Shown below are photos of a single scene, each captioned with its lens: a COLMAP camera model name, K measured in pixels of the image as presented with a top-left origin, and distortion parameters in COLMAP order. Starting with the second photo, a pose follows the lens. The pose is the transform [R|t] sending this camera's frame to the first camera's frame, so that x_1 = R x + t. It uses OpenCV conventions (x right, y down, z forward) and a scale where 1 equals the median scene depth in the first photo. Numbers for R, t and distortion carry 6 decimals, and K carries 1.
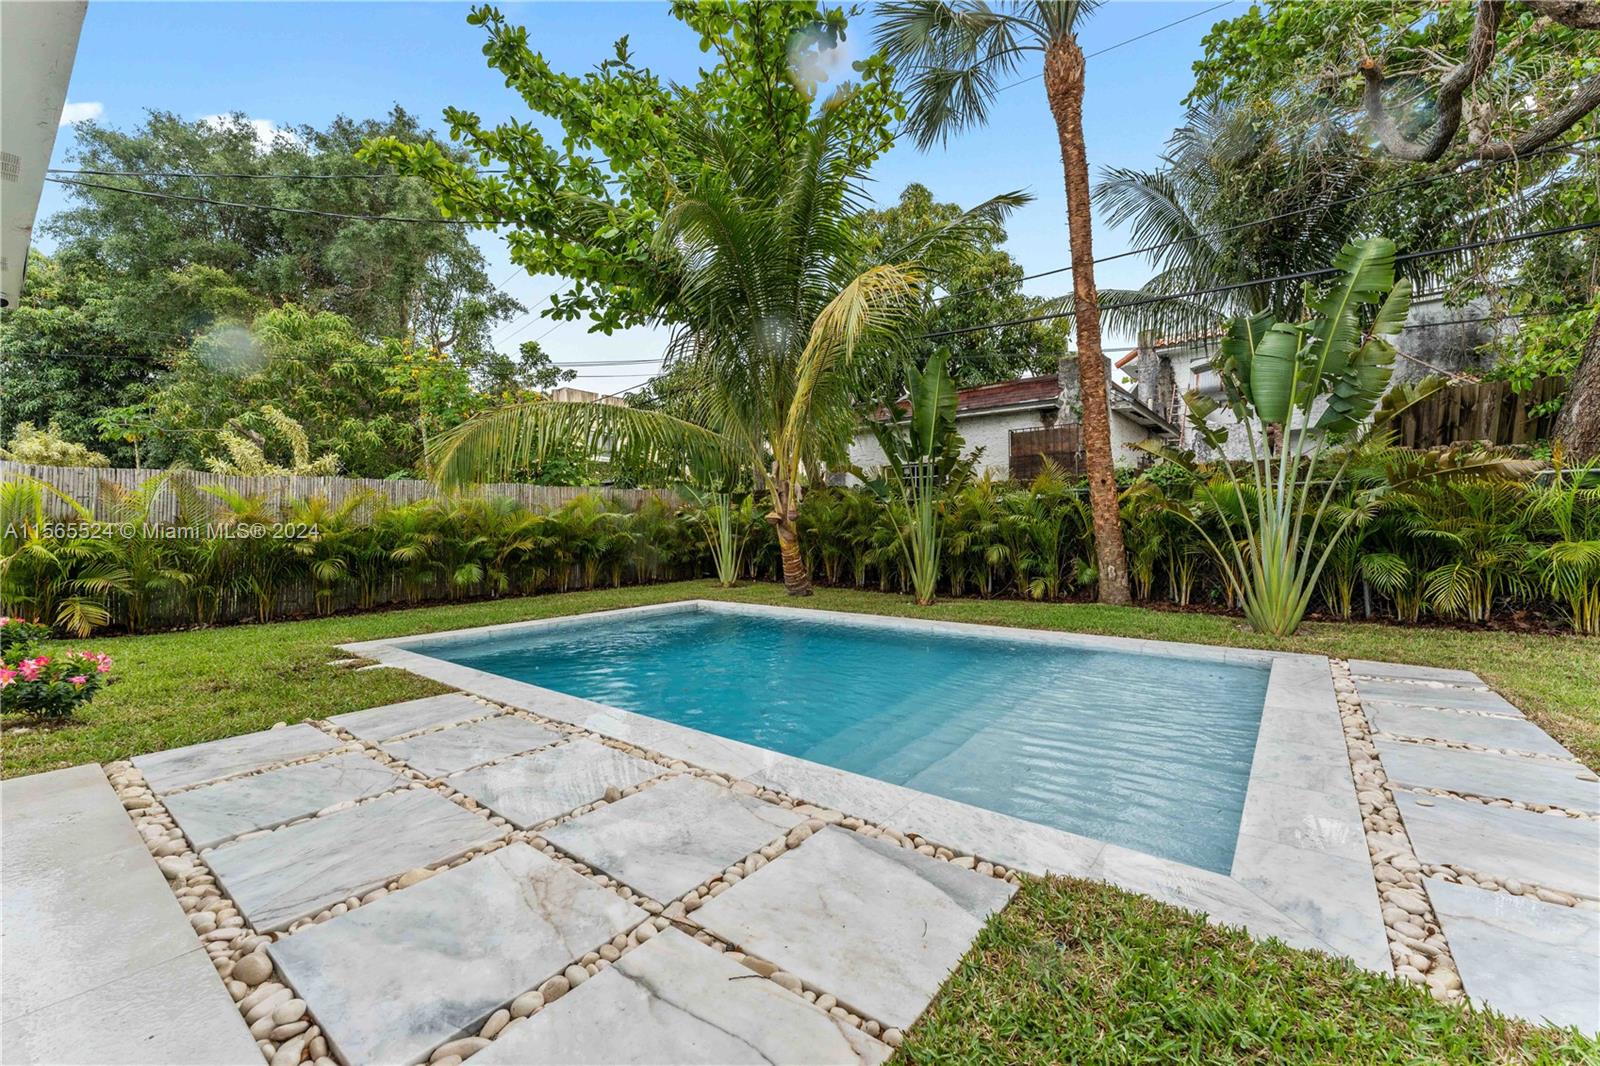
lens RADIAL K [[635.3, 0, 807.3], [0, 635.3, 532.8], [0, 0, 1]] dist [-0.001878, 0.001353]
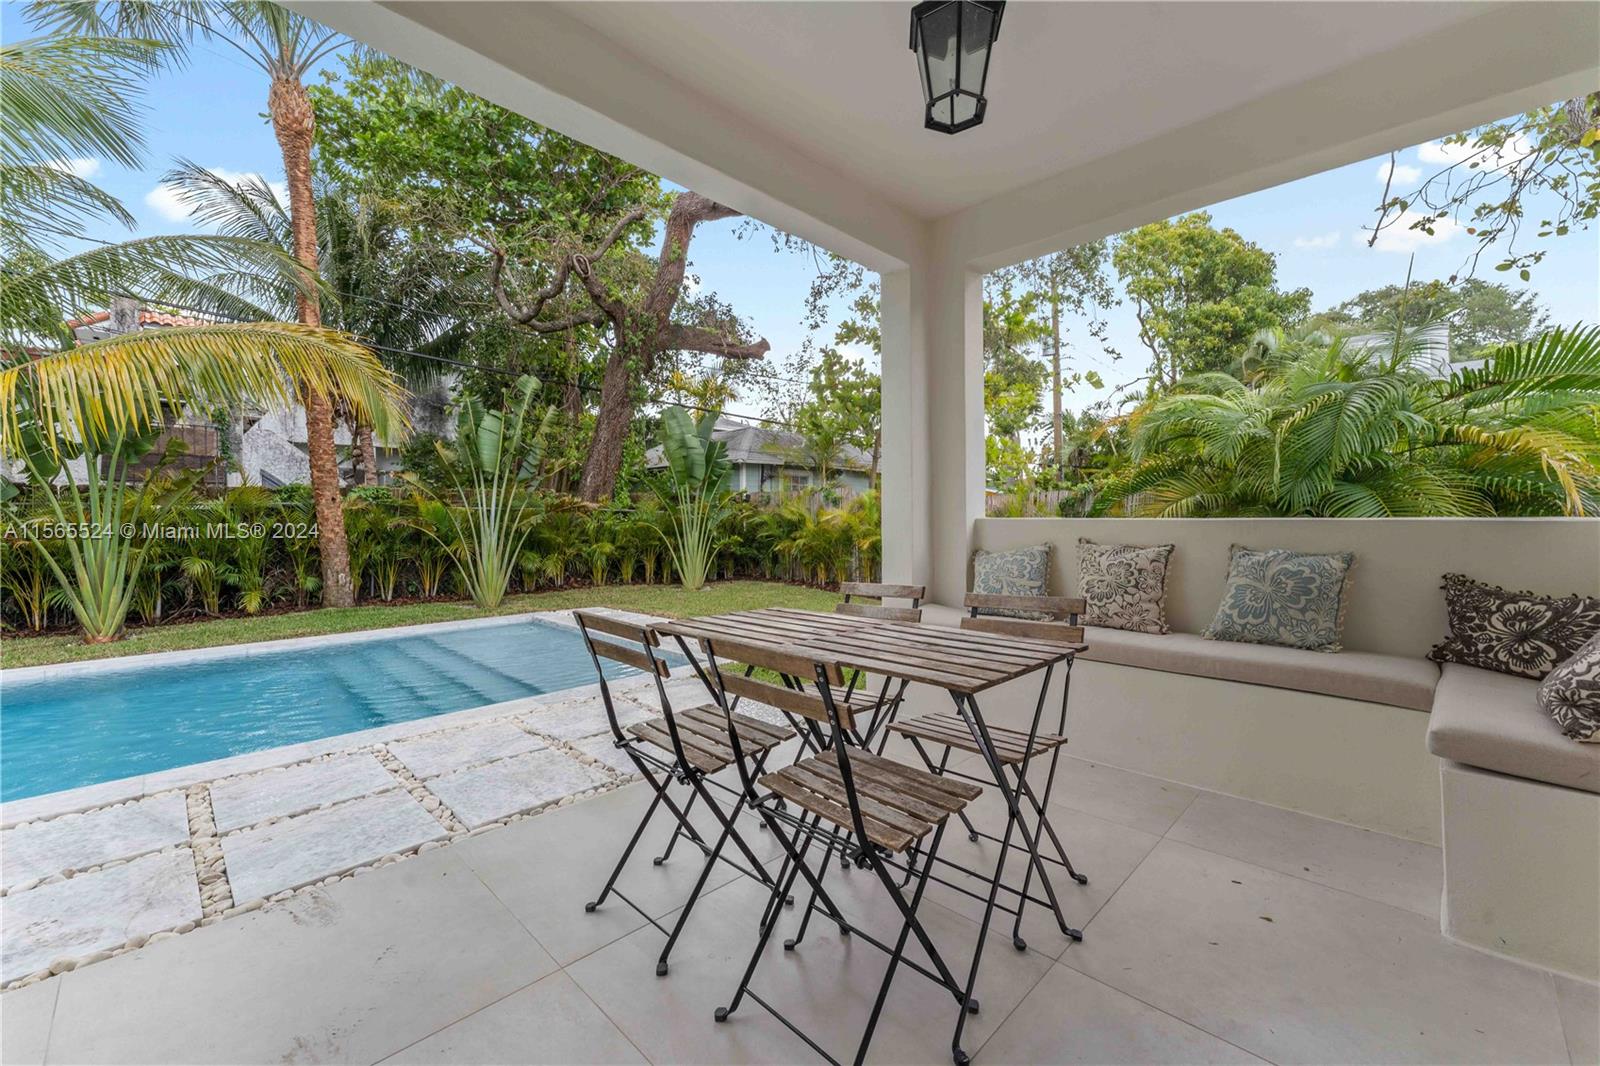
lens RADIAL K [[635.3, 0, 805.4], [0, 635.3, 517.2], [0, 0, 1]] dist [-0.001878, 0.001353]
pose [[0.110639, 0.008543, 0.993824, -0.556256], [0.008127, 0.999922, -0.009500, -0.030664], [-0.993827, 0.009128, 0.110560, 0.039416]]
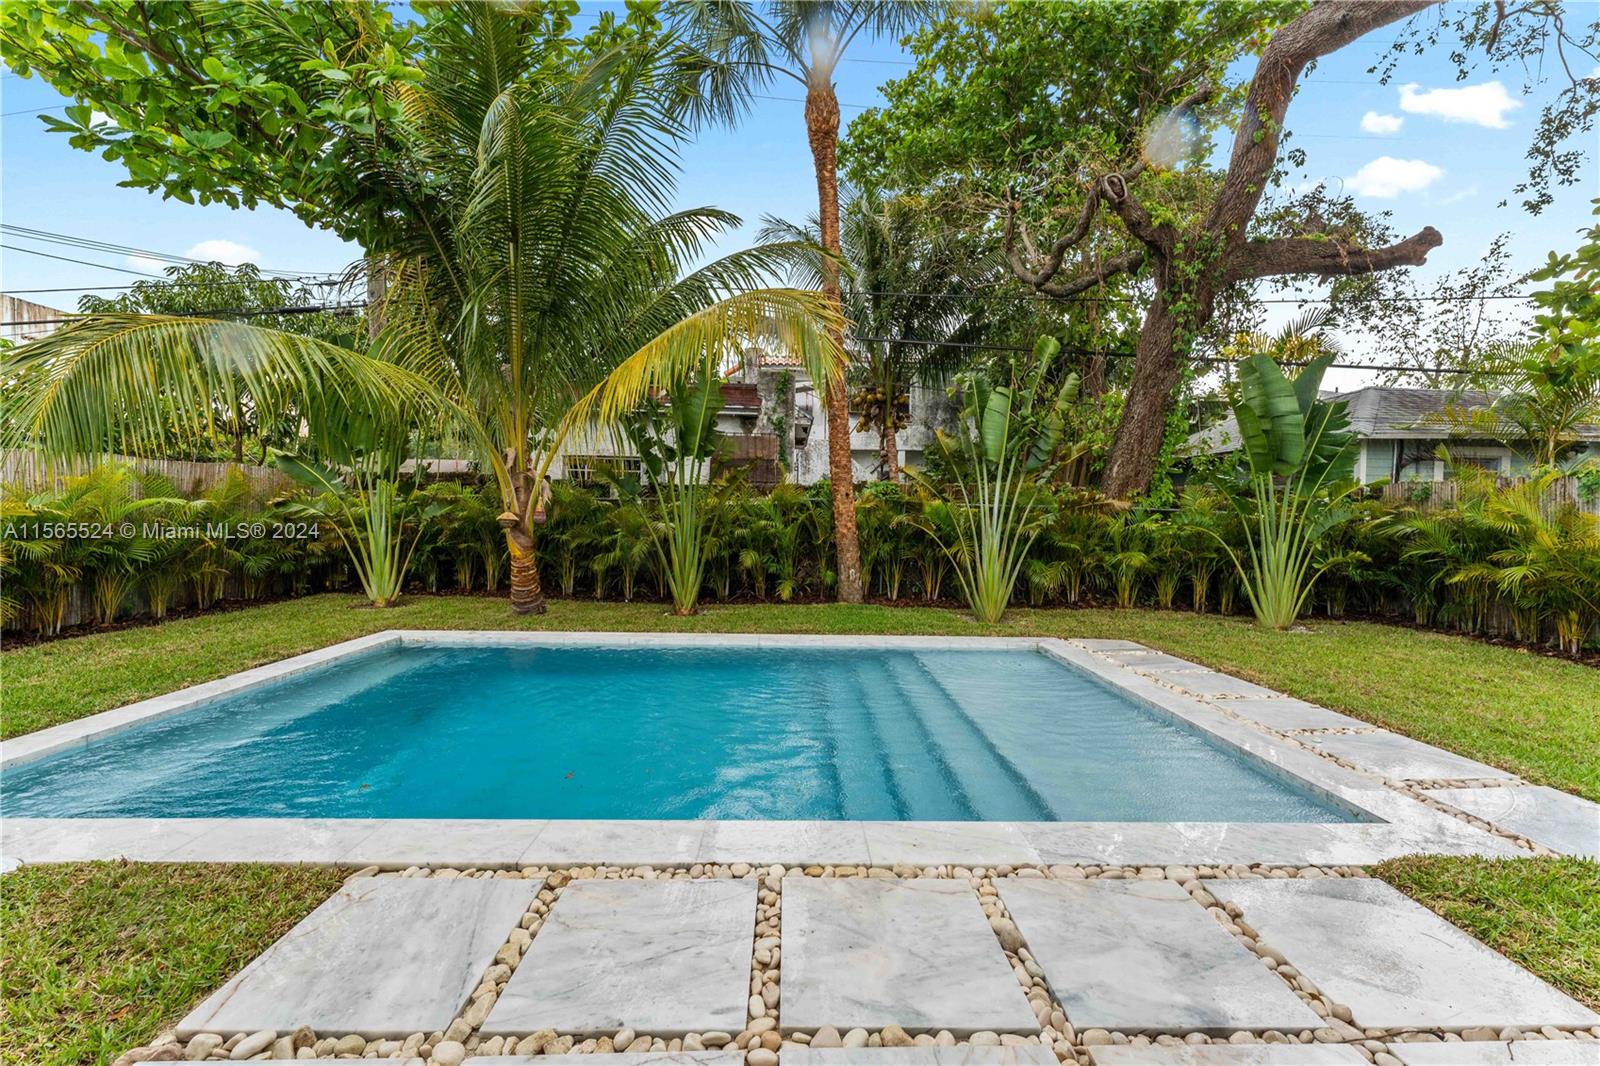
lens RADIAL K [[635.3, 0, 803.8], [0, 635.3, 532.1], [0, 0, 1]] dist [-0.001878, 0.001353]
pose [[0.772378, 0.004786, 0.635145, -0.307618], [-0.019371, 0.999684, 0.016022, -0.030595], [-0.634868, -0.024678, 0.772227, 0.171117]]
